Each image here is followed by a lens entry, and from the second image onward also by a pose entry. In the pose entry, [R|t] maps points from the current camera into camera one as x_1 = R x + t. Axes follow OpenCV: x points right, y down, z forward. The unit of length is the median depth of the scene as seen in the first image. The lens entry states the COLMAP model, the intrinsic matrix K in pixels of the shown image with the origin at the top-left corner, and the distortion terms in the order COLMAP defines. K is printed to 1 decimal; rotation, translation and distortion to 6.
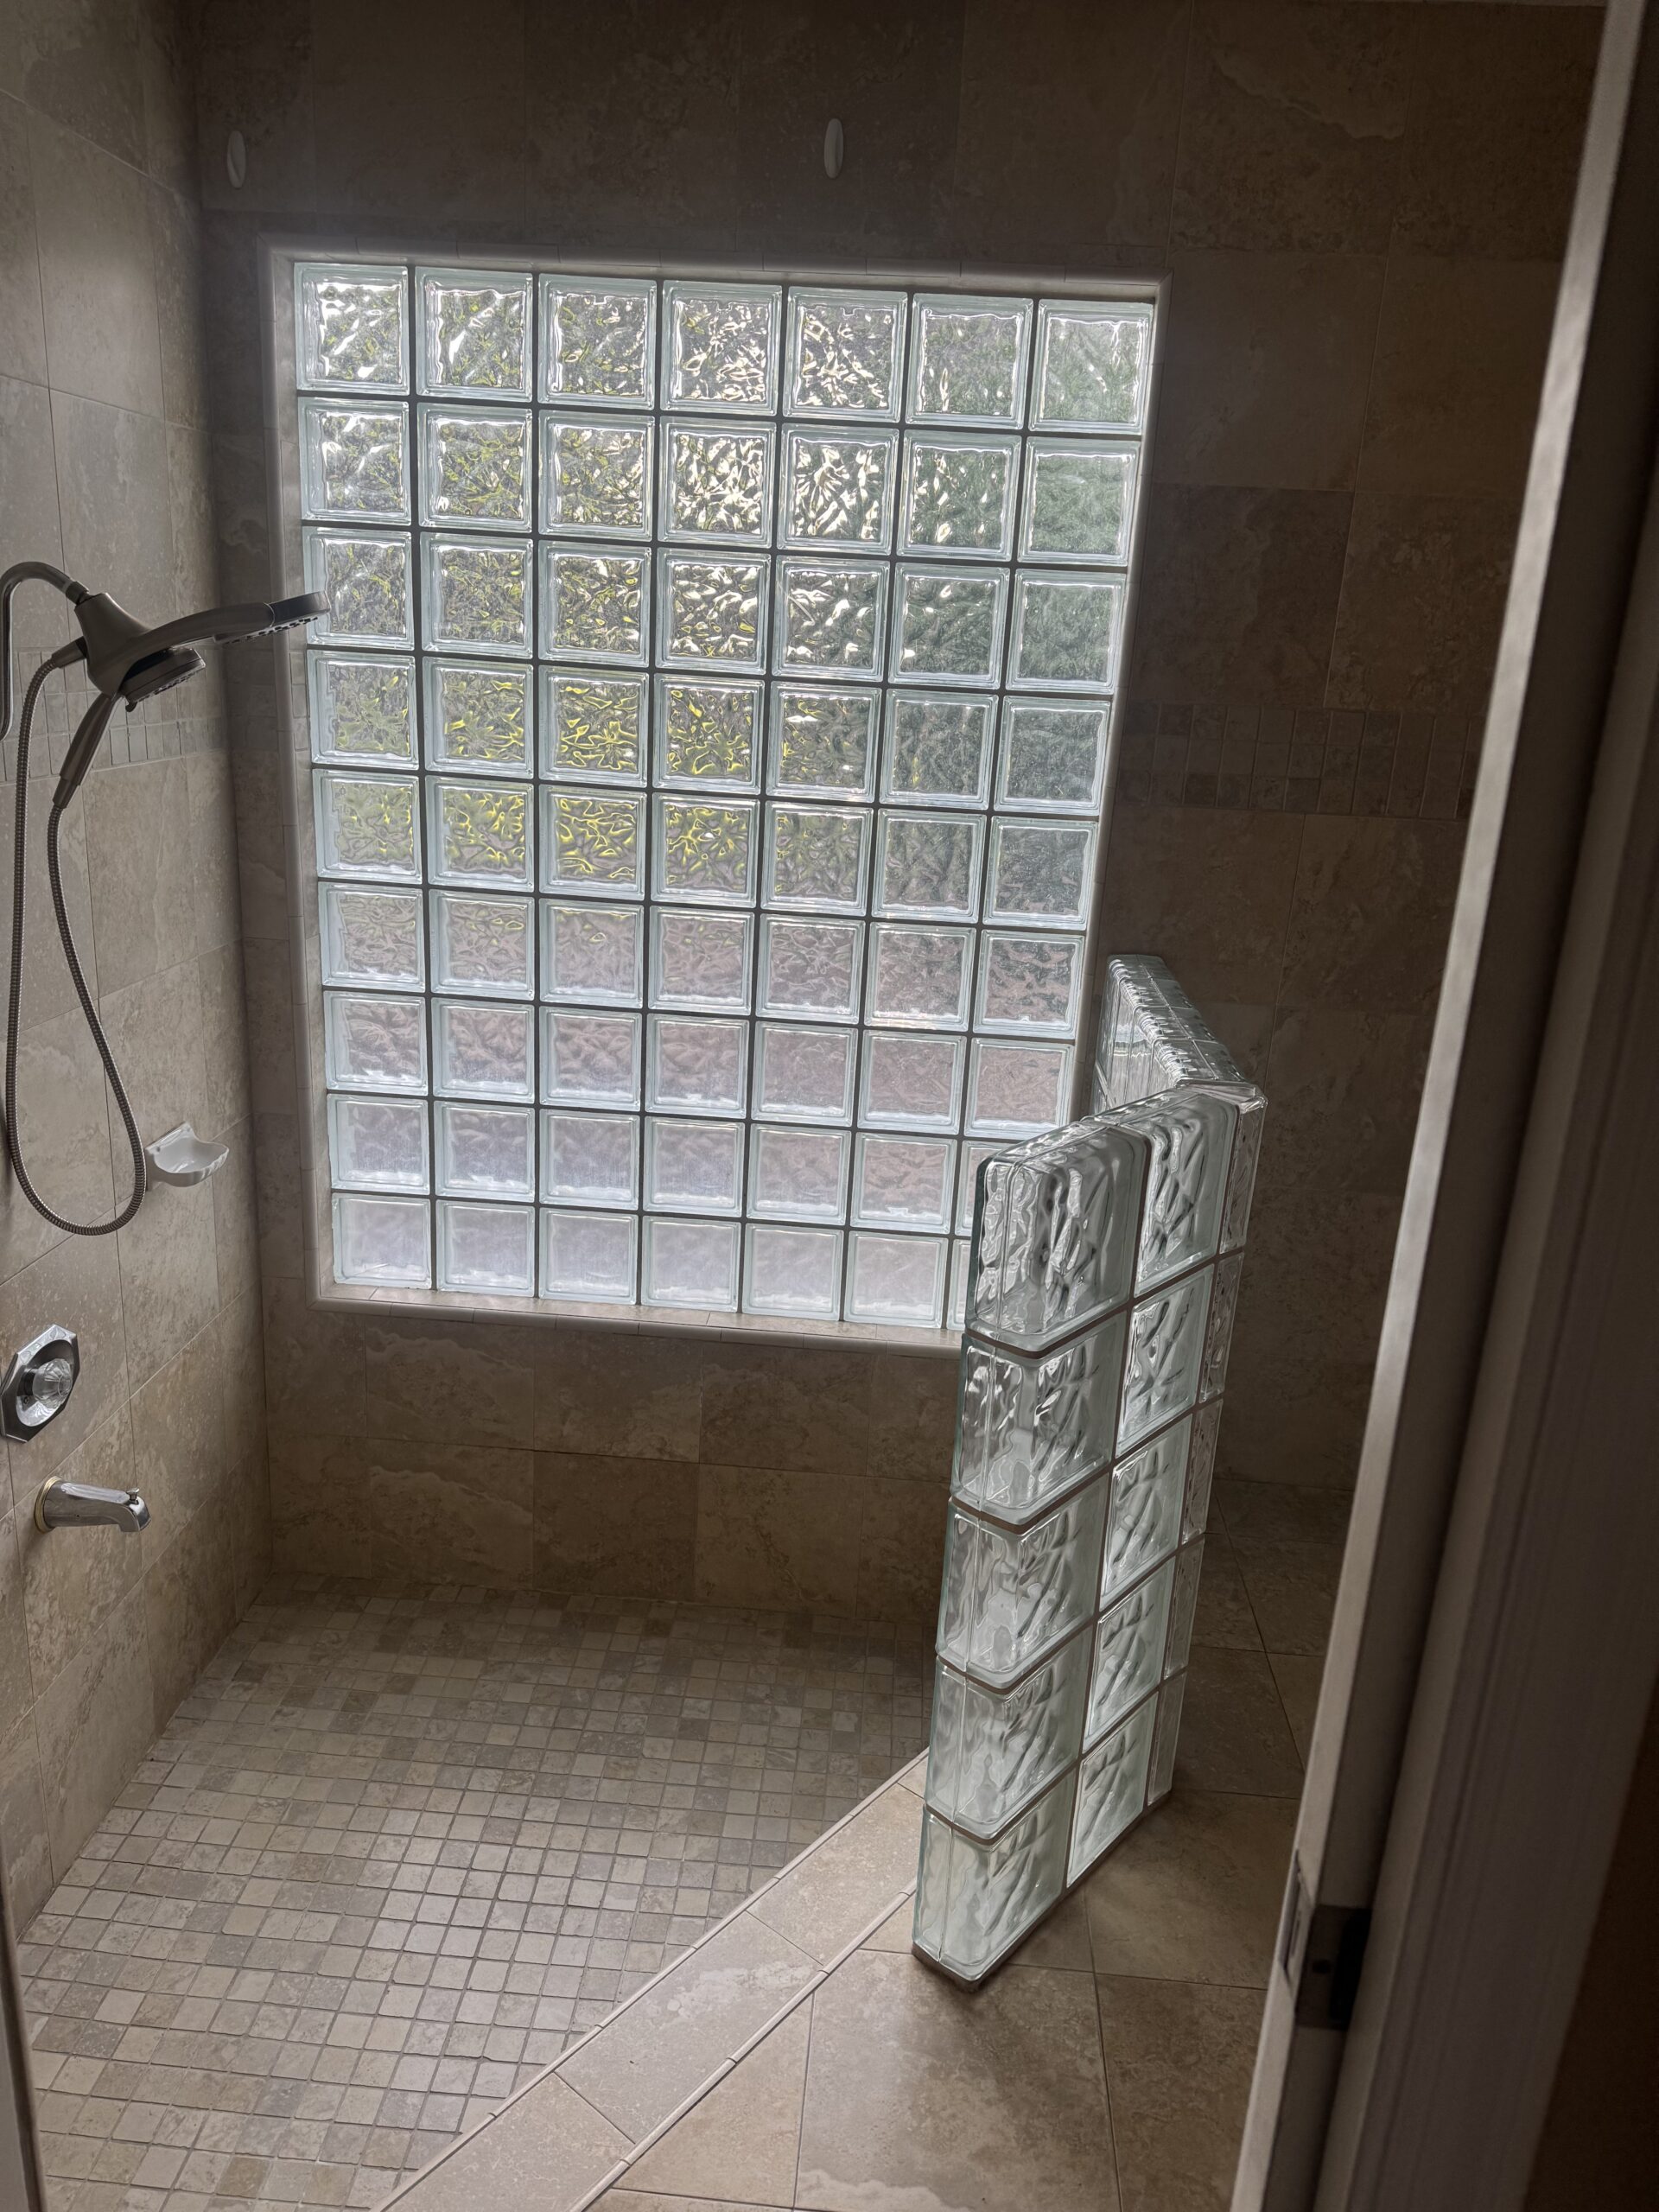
lens RADIAL K [[1551.8, 0, 826.1], [0, 1551.8, 1112.0], [0, 0, 1]] dist [0.030876, -0.008181]
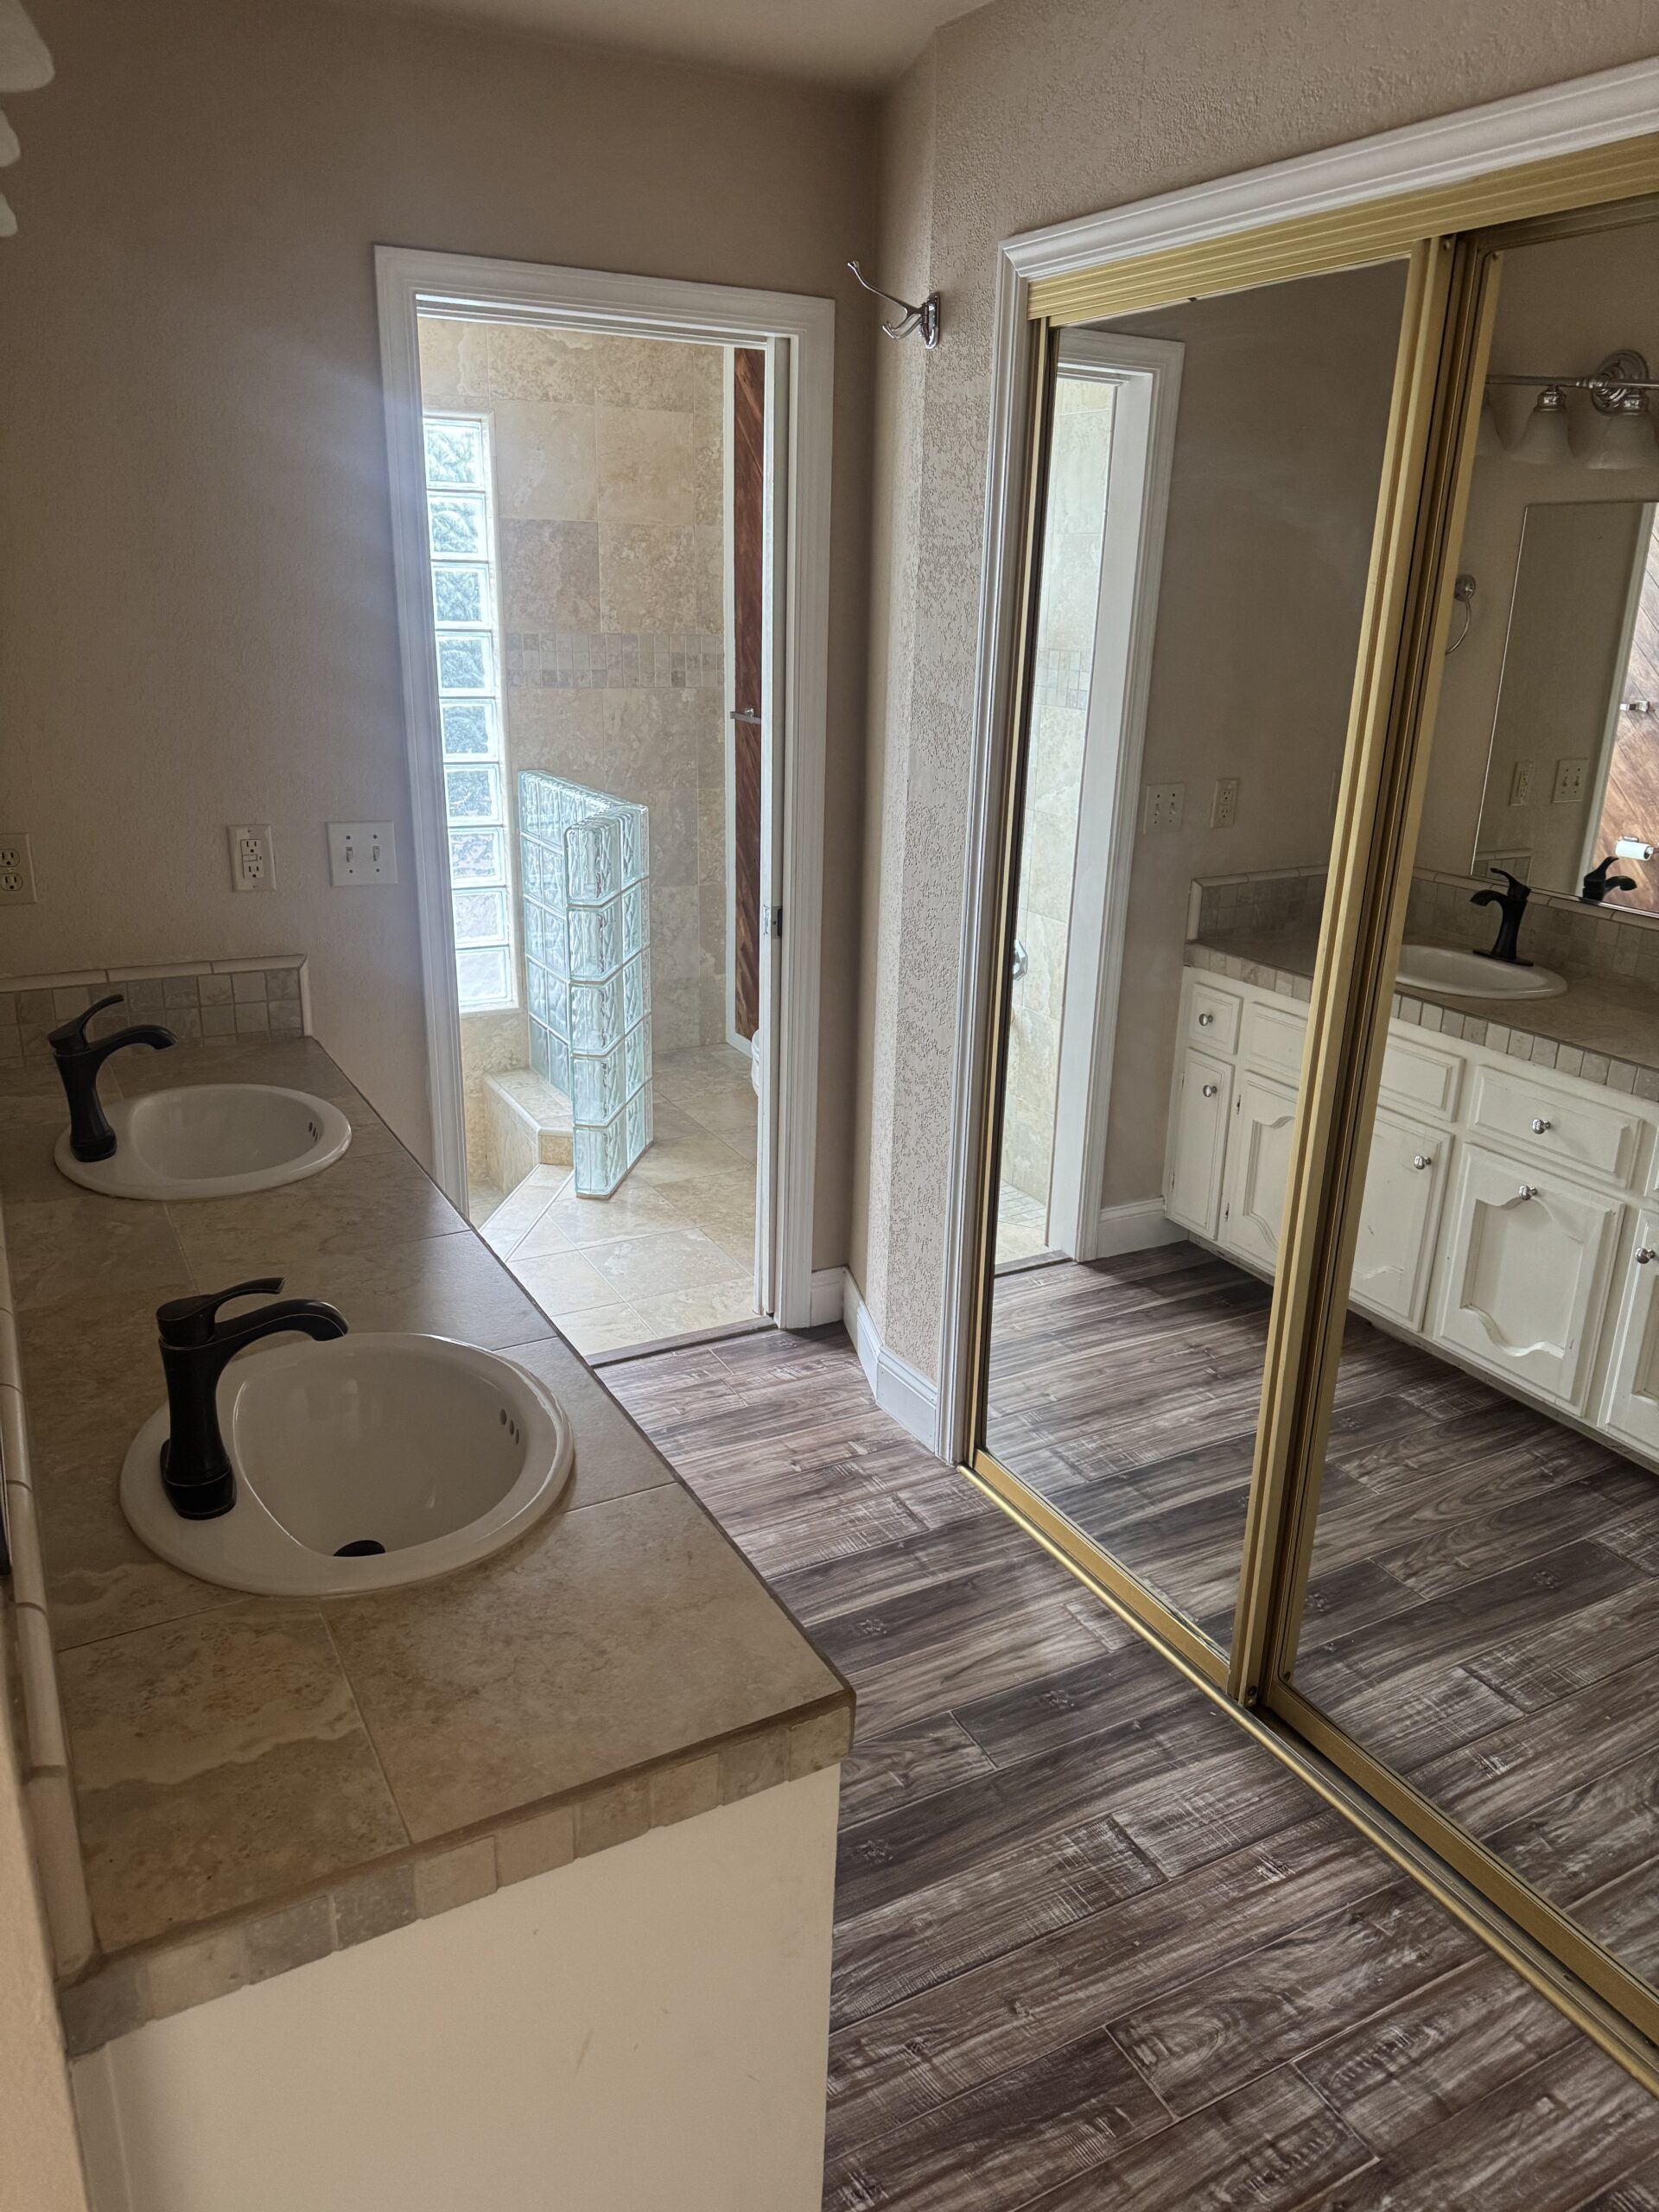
lens RADIAL K [[1551.8, 0, 832.9], [0, 1551.8, 1103.5], [0, 0, 1]] dist [0.030876, -0.008181]
pose [[0.843069, -0.199340, 0.499499, -0.526165], [0.177495, 0.979862, 0.091462, 0.190306], [-0.507672, 0.011550, 0.861473, -0.814825]]
